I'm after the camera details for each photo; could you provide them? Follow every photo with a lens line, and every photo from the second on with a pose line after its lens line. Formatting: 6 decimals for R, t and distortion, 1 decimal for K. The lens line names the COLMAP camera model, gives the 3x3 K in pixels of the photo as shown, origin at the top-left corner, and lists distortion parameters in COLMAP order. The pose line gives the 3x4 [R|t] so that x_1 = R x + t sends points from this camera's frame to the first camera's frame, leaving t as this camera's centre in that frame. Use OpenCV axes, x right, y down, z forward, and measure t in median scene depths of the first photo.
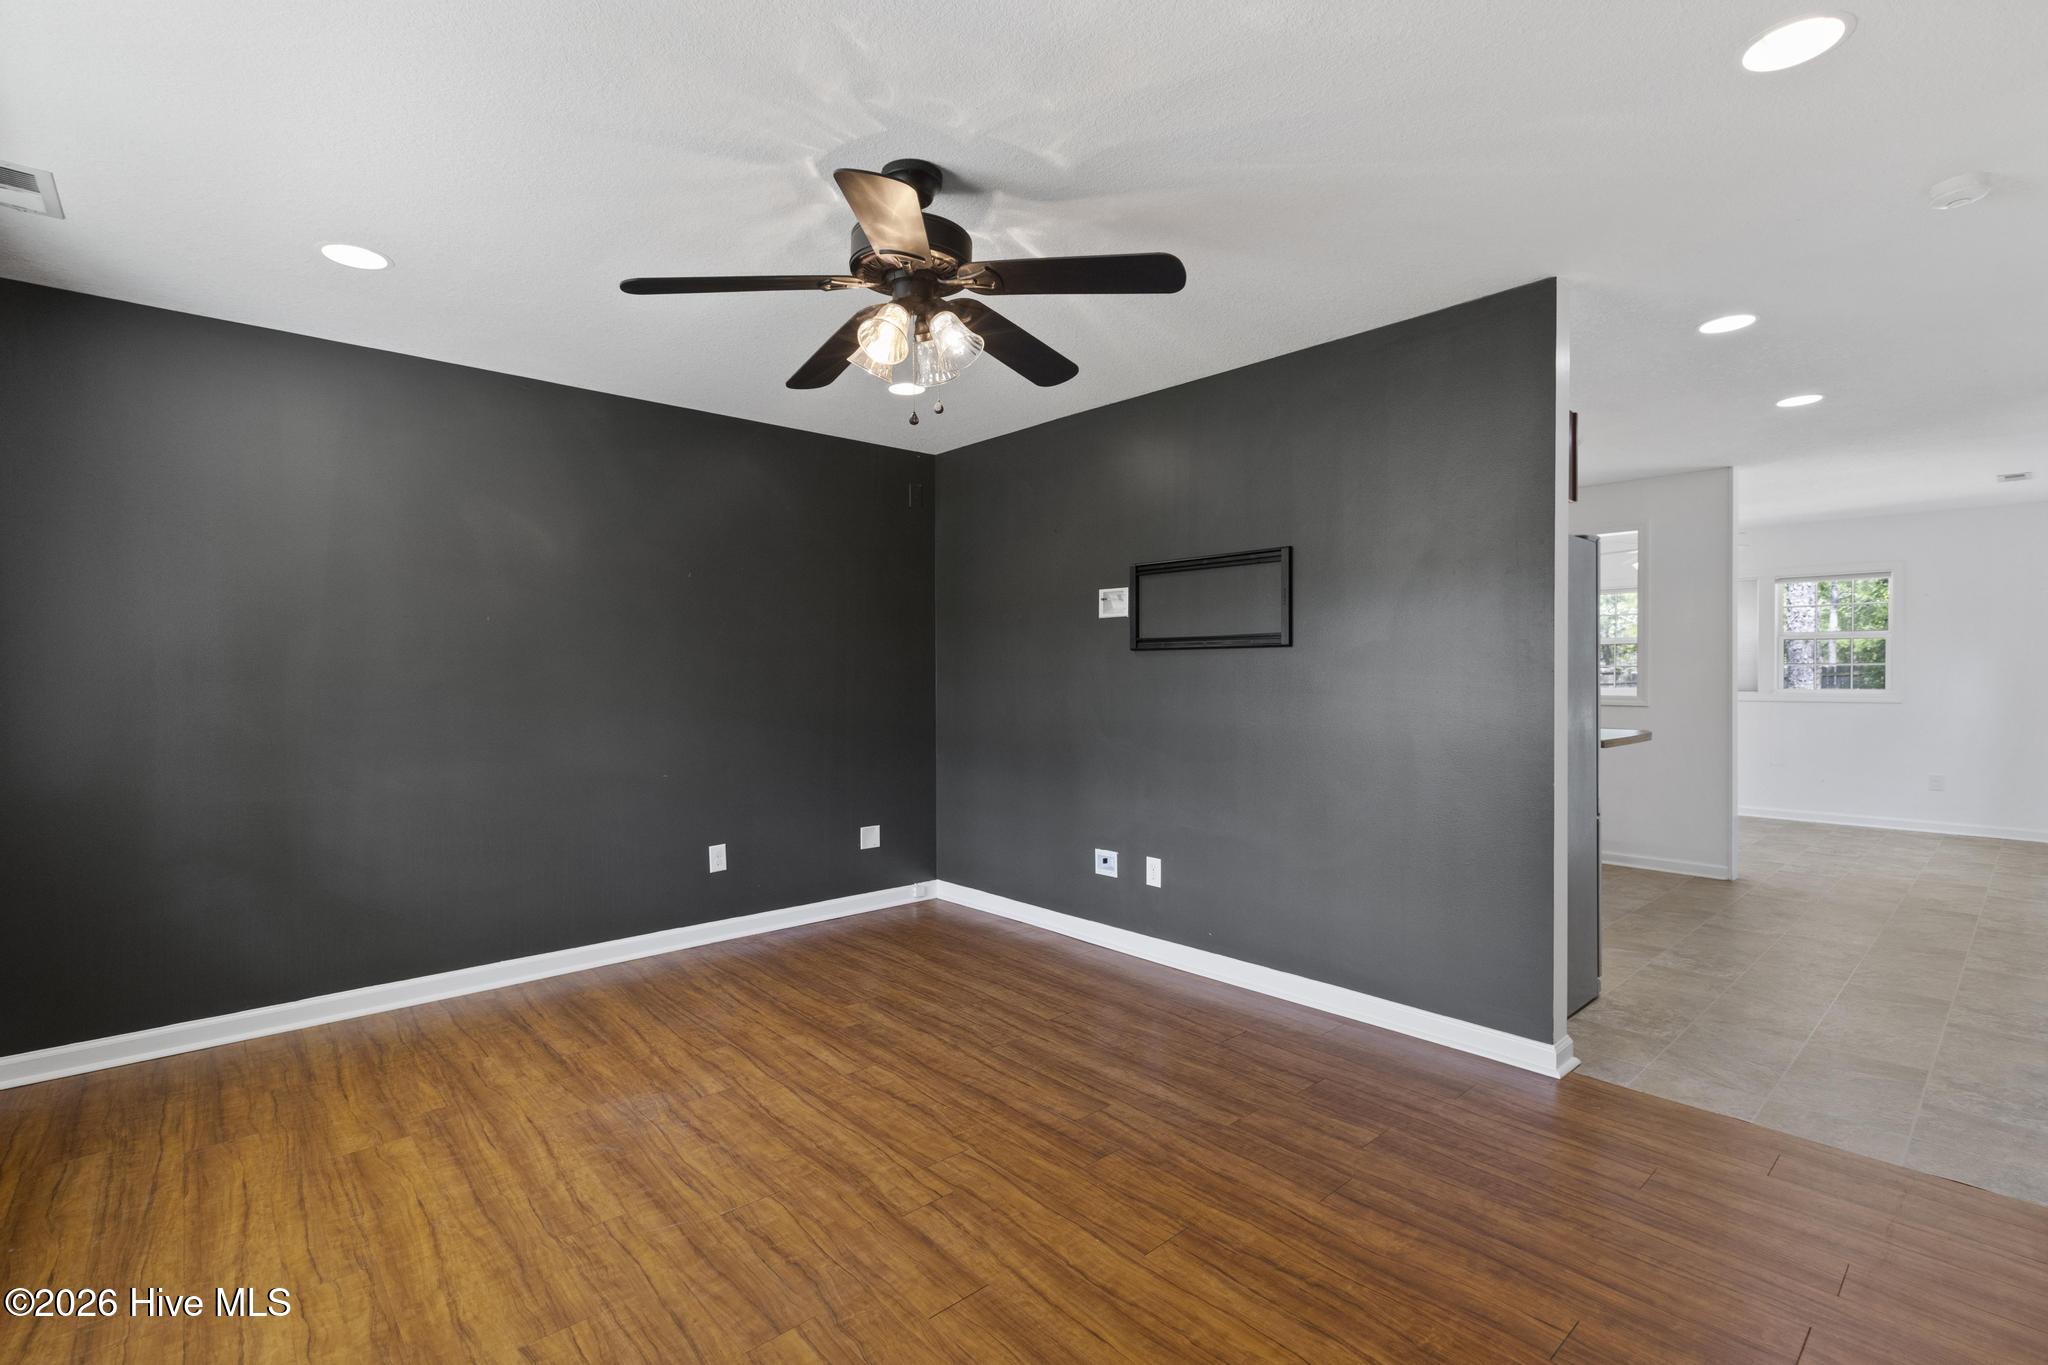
lens RADIAL K [[934.7, 0, 1020.7], [0, 934.7, 687.9], [0, 0, 1]] dist [-0.000897, 0.000259]
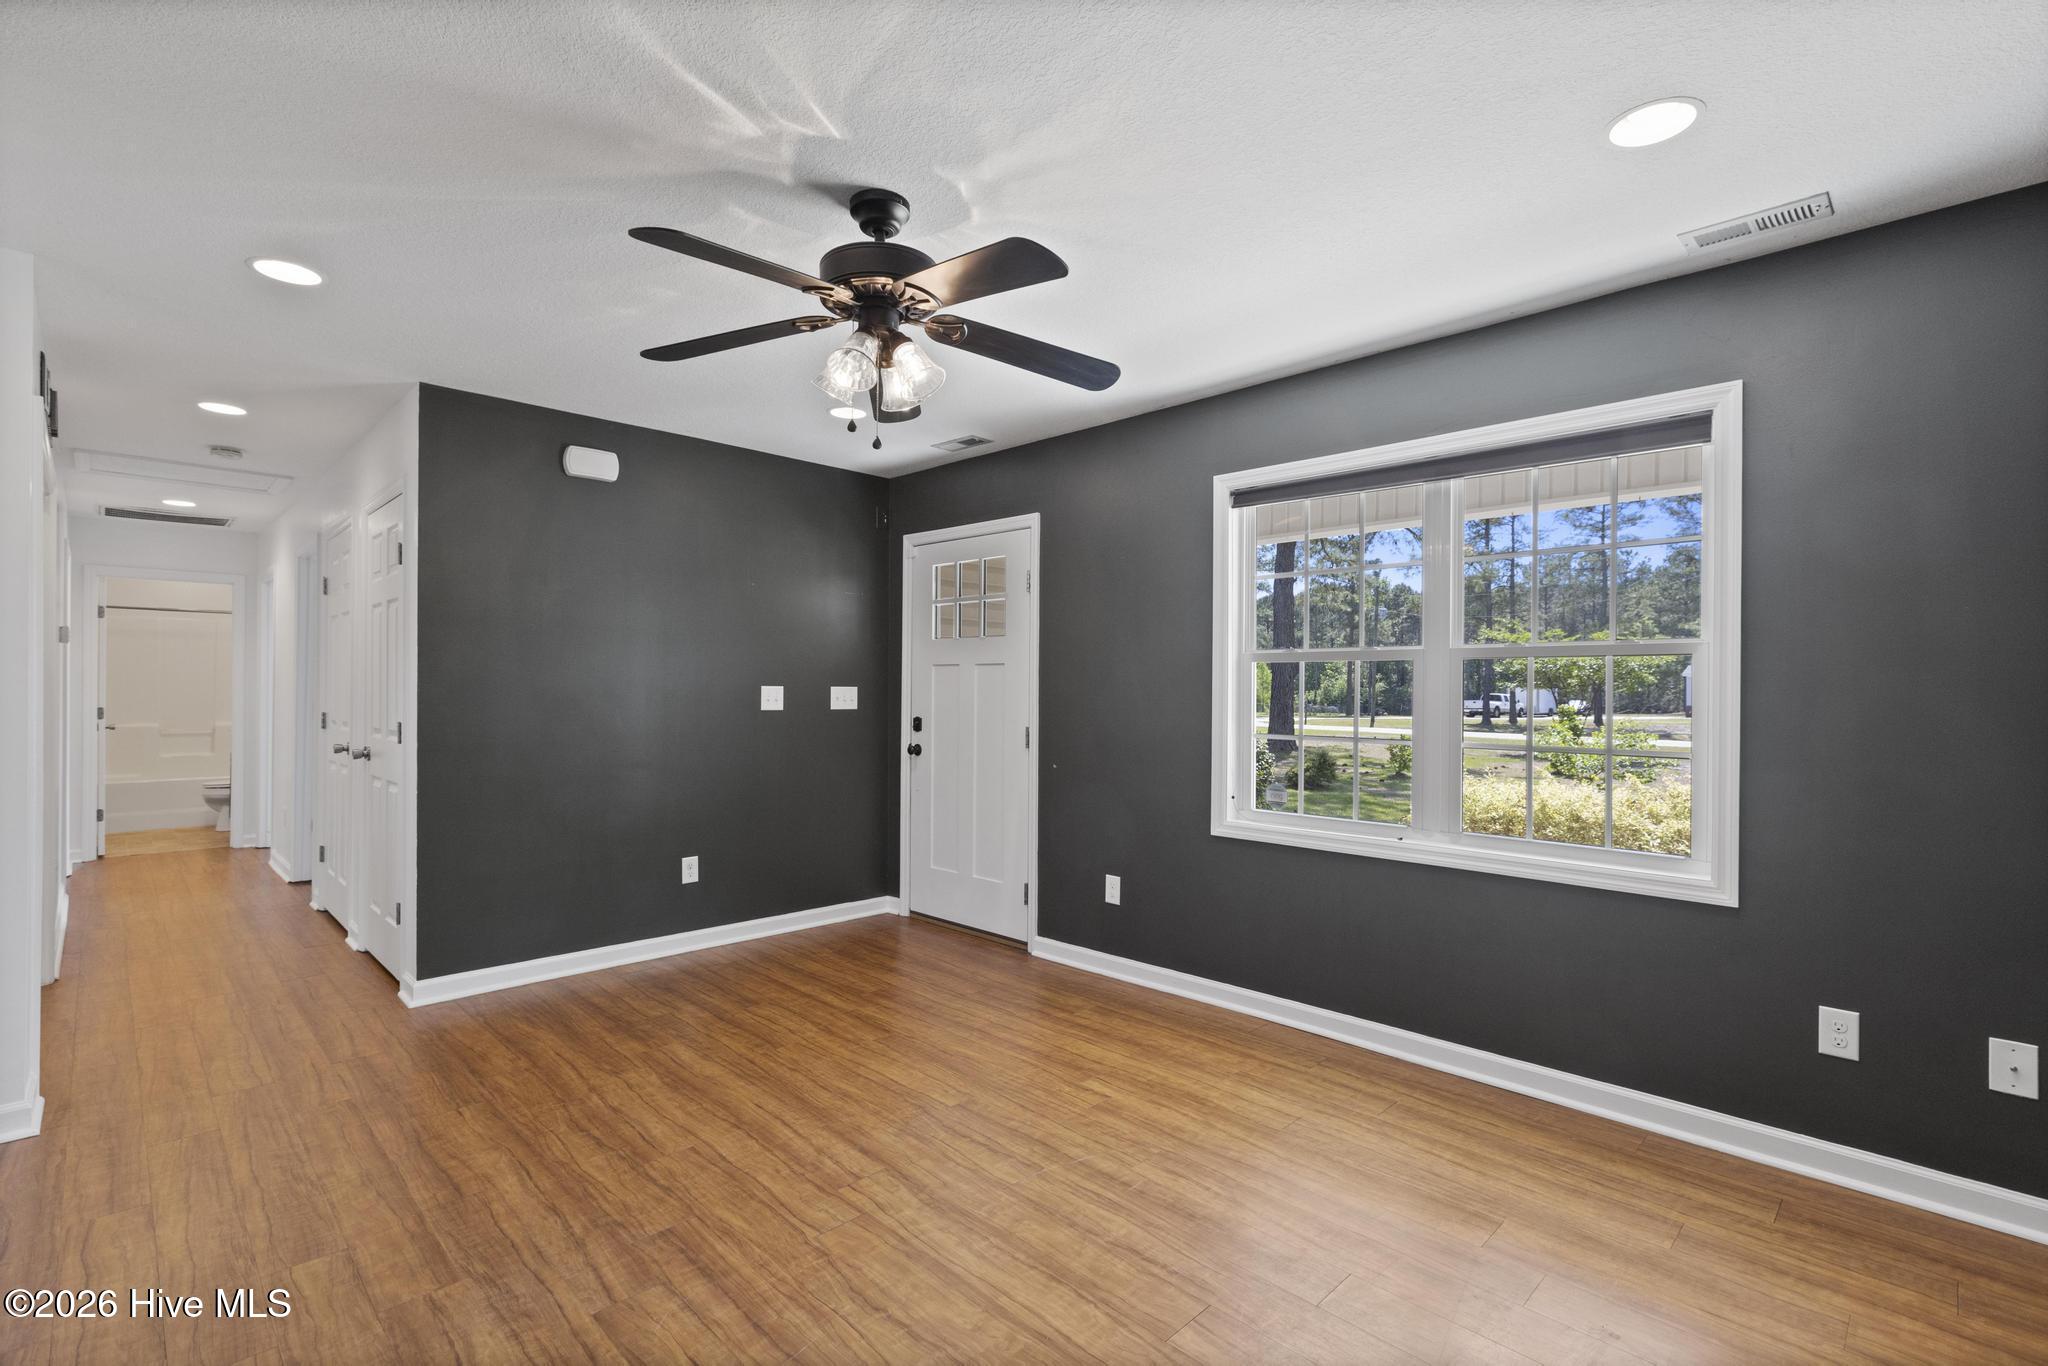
lens RADIAL K [[934.7, 0, 1031.0], [0, 934.7, 686.9], [0, 0, 1]] dist [-0.000897, 0.000259]
pose [[-0.998202, -0.003492, -0.059841, -0.225082], [-0.004082, 0.999944, 0.009752, -0.034093], [0.059804, 0.009979, -0.998160, 2.061640]]
